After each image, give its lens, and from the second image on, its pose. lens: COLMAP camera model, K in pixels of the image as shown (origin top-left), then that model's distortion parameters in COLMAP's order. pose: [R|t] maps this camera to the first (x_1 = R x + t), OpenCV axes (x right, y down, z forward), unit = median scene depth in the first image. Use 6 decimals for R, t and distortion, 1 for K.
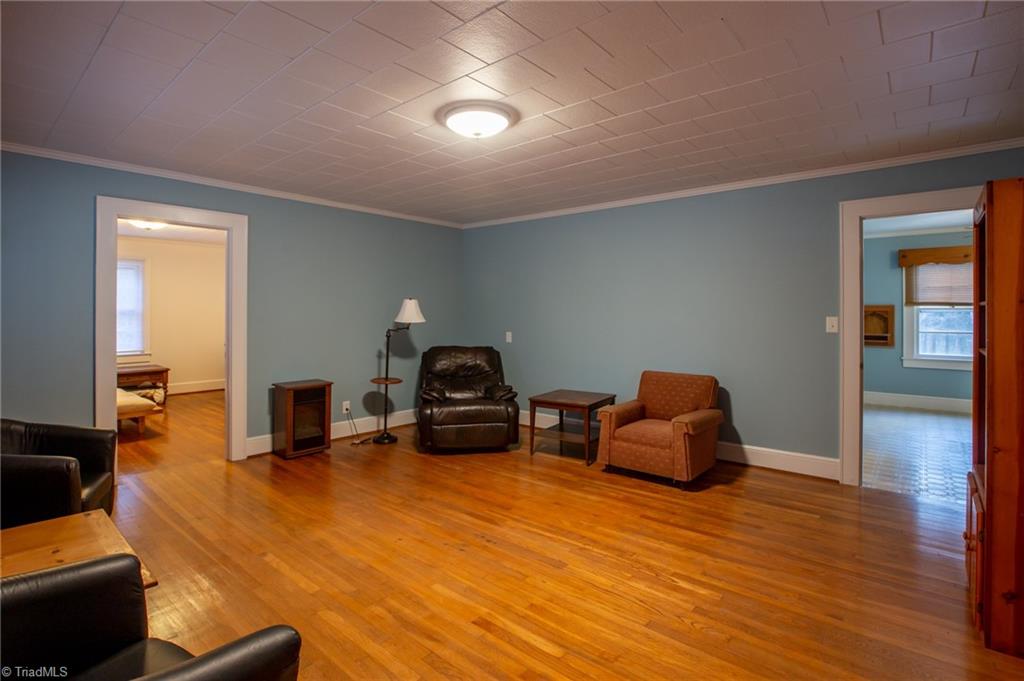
lens RADIAL K [[493.5, 0, 508.7], [0, 493.5, 314.8], [0, 0, 1]] dist [-0.036310, 0.000472]
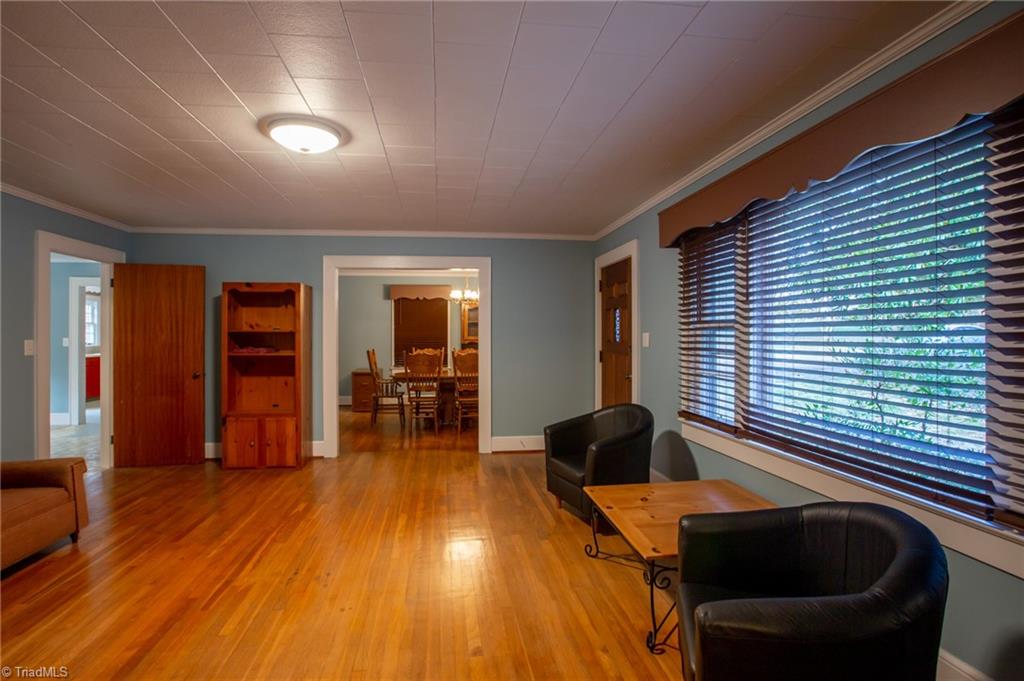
lens RADIAL K [[477.6, 0, 501.4], [0, 477.6, 325.6], [0, 0, 1]] dist [-0.031530, 0.000583]
pose [[-0.742731, 0.016236, 0.669394, -0.982617], [0.002775, 0.999772, -0.021170, -0.002240], [-0.669585, -0.013866, -0.742606, 1.449879]]
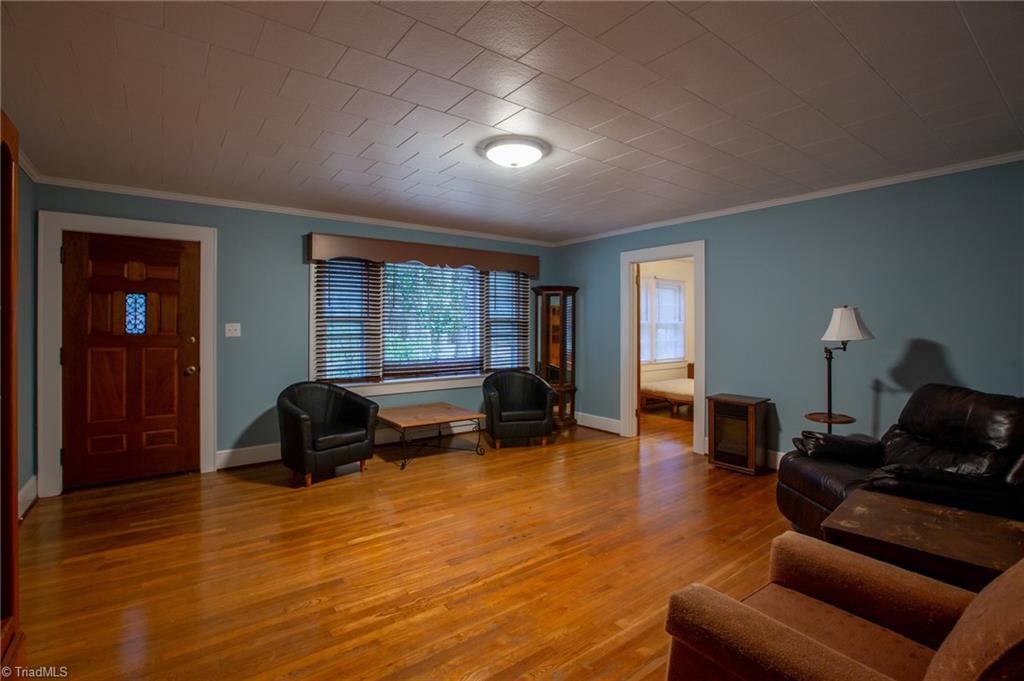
lens RADIAL K [[477.6, 0, 501.4], [0, 477.6, 325.6], [0, 0, 1]] dist [-0.031530, 0.000583]
pose [[-0.224747, -0.001843, -0.974415, 1.007549], [-0.002114, 0.999997, -0.001404, -0.005516], [0.974415, 0.001744, -0.224750, 1.229633]]
